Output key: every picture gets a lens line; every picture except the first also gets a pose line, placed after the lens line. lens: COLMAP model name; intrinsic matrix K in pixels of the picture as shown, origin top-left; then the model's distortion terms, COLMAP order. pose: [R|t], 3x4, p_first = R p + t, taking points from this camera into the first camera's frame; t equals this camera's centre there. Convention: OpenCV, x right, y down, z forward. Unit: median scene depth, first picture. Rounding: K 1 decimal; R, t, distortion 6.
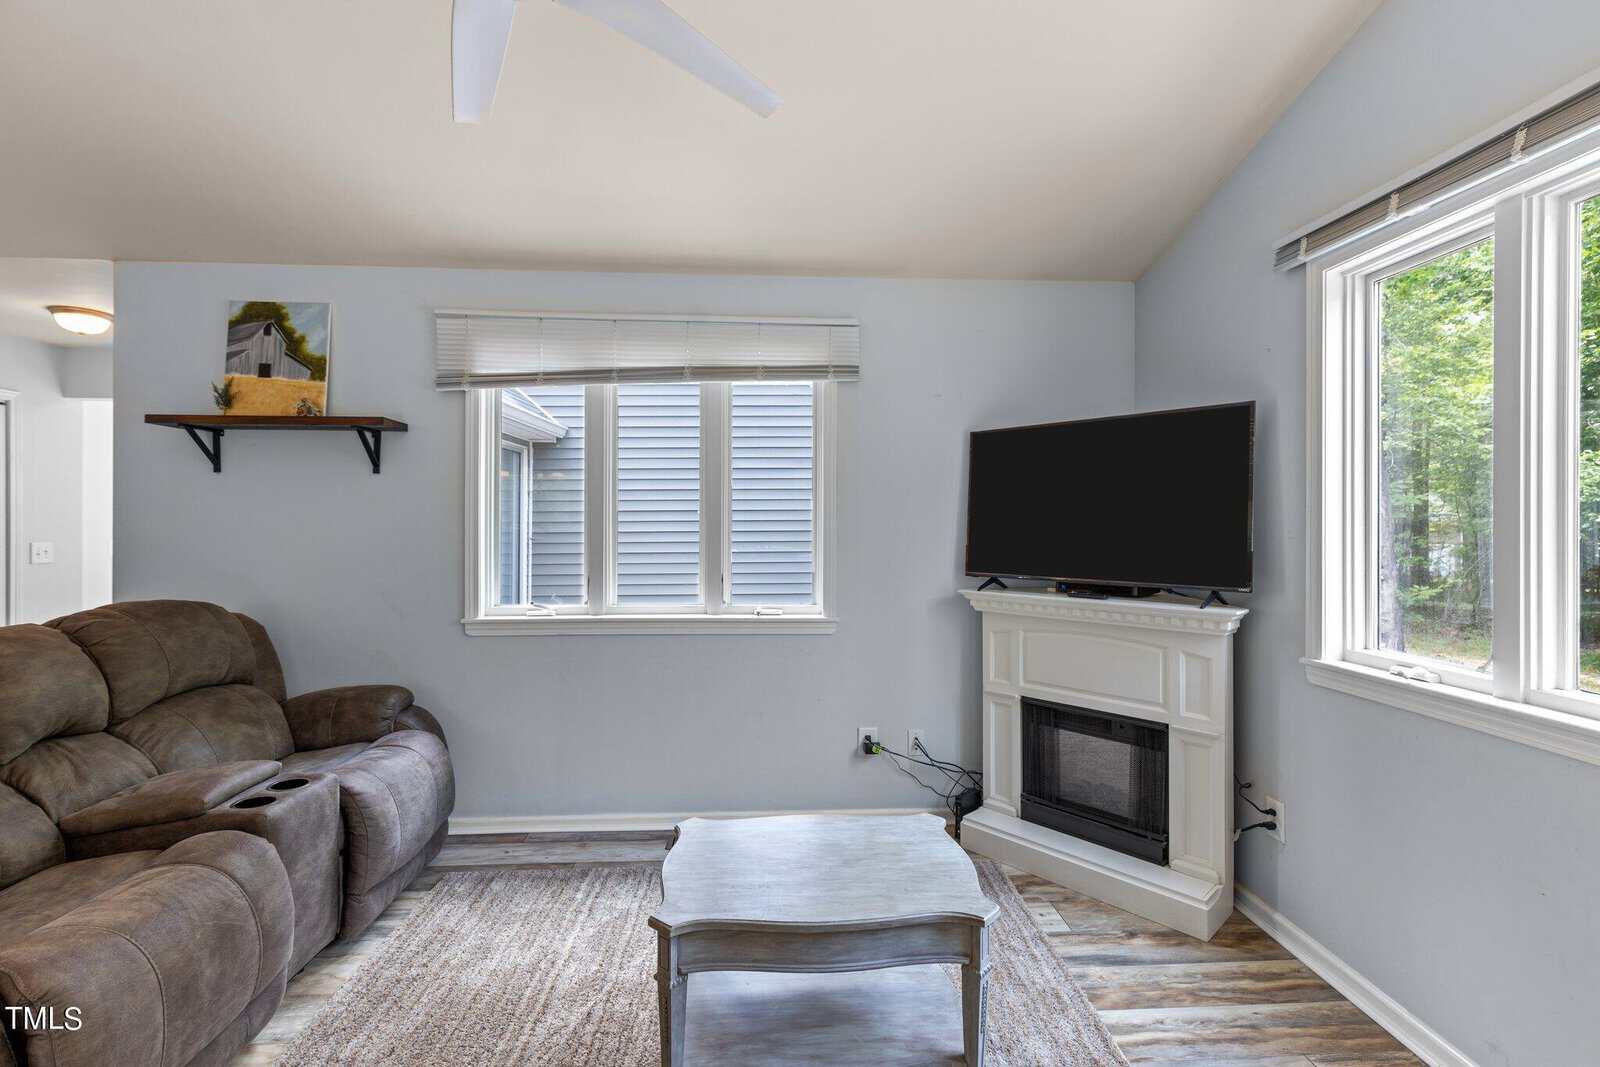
lens RADIAL K [[734.2, 0, 792.9], [0, 734.2, 525.3], [0, 0, 1]] dist [0.001127, 0.000625]
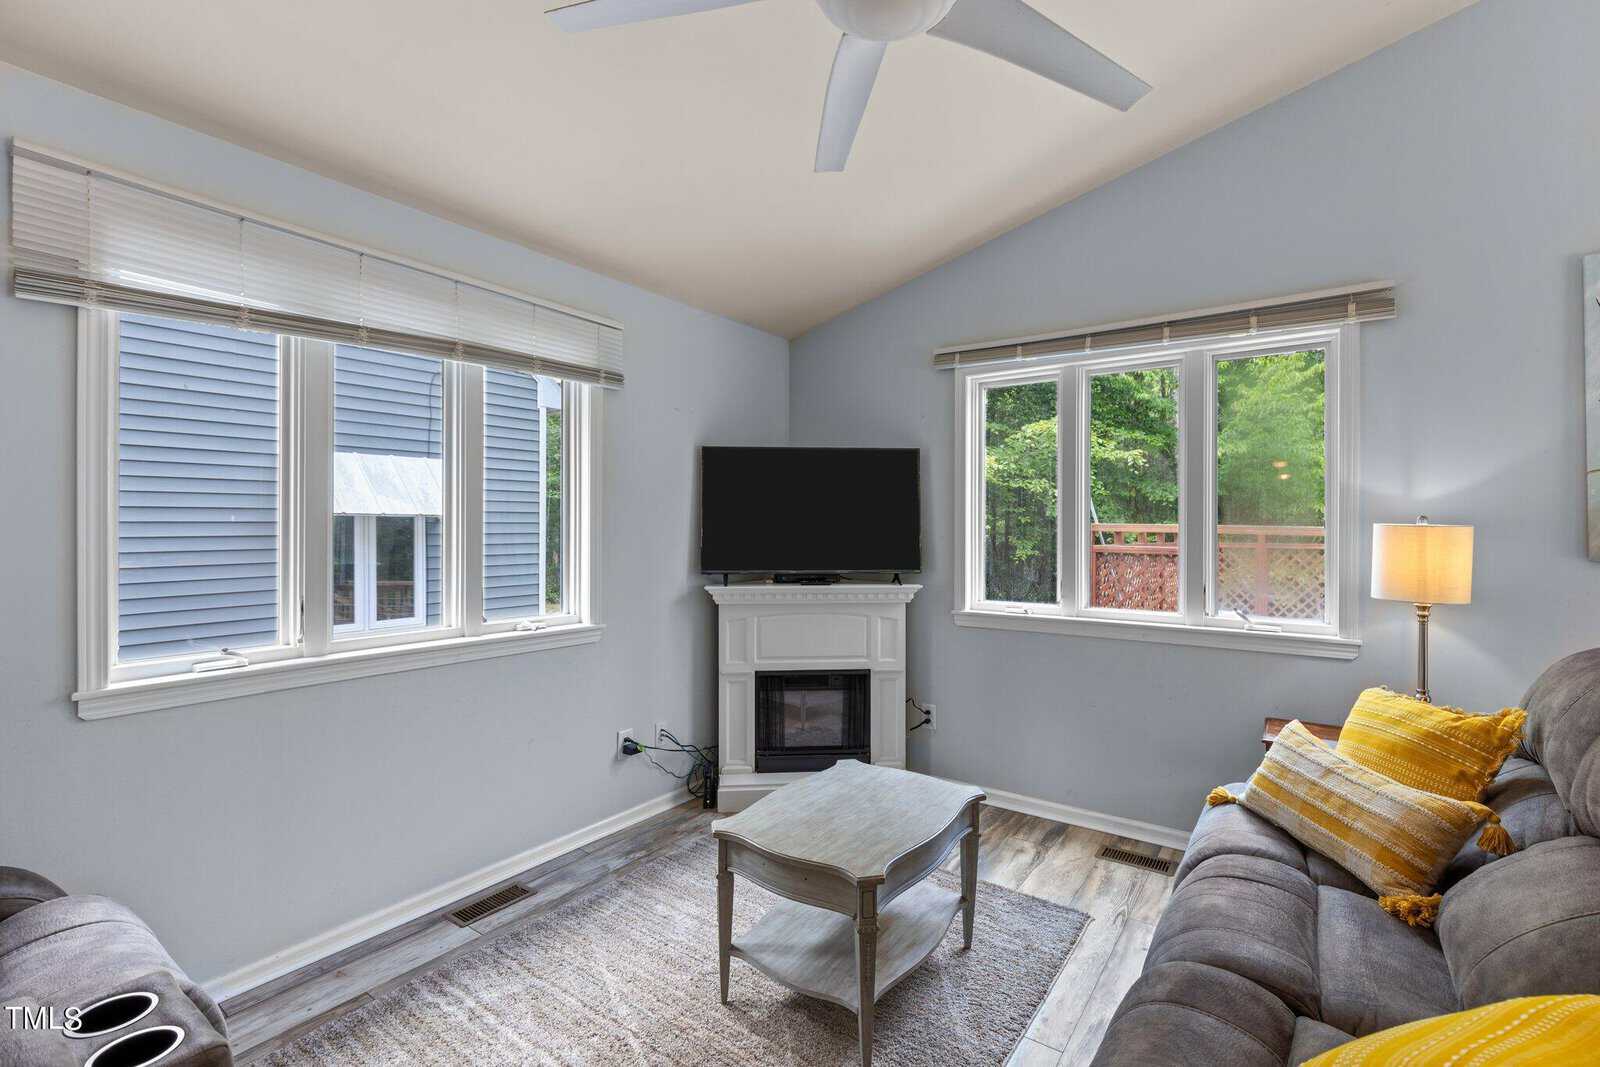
lens RADIAL K [[734.2, 0, 807.9], [0, 734.2, 533.9], [0, 0, 1]] dist [0.001127, 0.000625]
pose [[0.603224, -0.004588, 0.797559, -0.615204], [-0.000014, 0.999983, 0.005763, 0.000276], [-0.797572, -0.003488, 0.603214, 0.213375]]
